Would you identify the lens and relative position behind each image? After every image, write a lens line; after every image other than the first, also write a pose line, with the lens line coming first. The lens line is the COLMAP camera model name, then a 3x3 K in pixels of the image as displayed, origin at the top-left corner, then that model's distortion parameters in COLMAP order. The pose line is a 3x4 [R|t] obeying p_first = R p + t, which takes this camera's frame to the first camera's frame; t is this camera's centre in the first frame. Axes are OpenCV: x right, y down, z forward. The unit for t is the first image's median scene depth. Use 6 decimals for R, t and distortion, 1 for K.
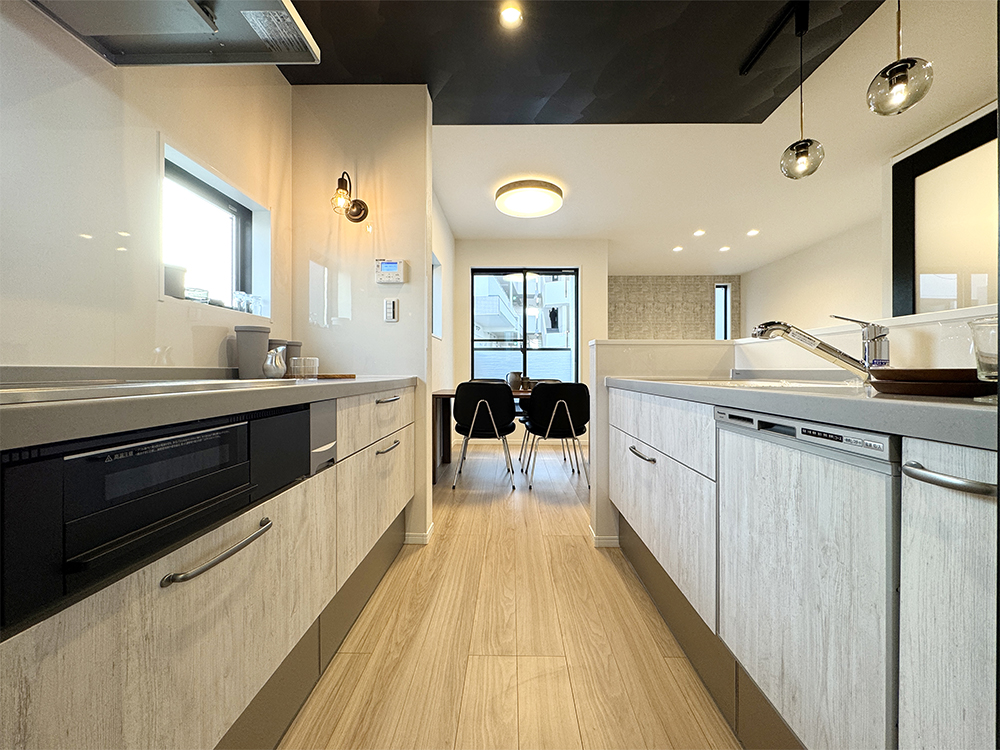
lens RADIAL K [[404.0, 0, 504.3], [0, 404.0, 367.5], [0, 0, 1]] dist [-0.003410, 0.001122]
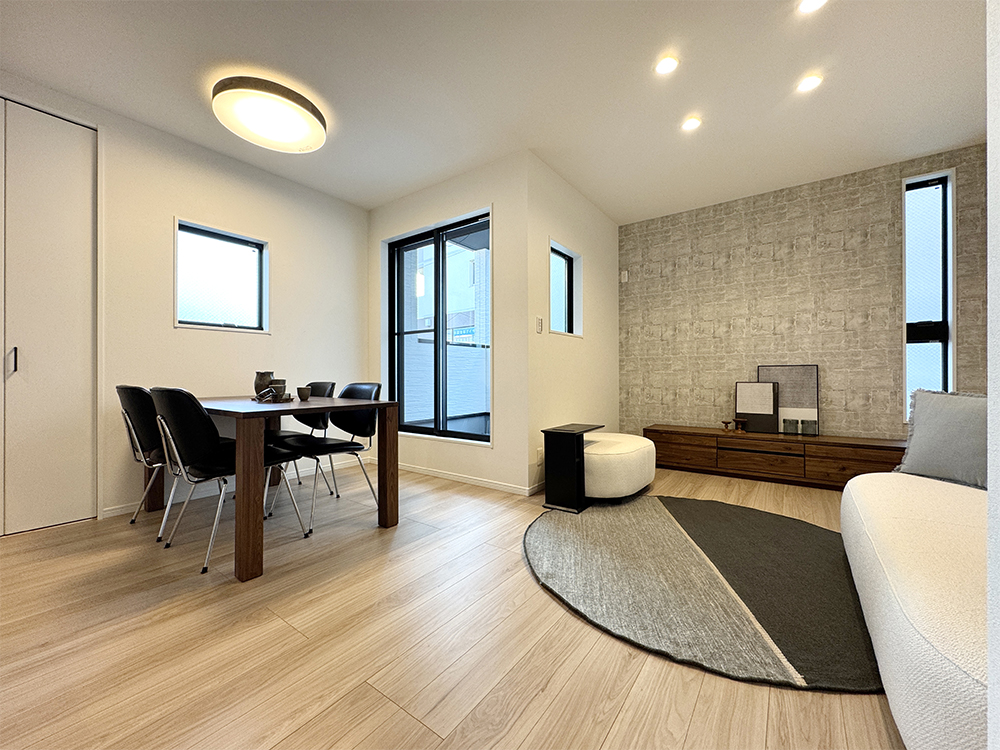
lens RADIAL K [[404.0, 0, 491.4], [0, 404.0, 375.3], [0, 0, 1]] dist [-0.003410, 0.001122]
pose [[0.815887, -0.003563, -0.578200, 0.405710], [0.009083, 0.999937, 0.006656, 0.007671], [0.578139, -0.010683, 0.815868, 0.354162]]
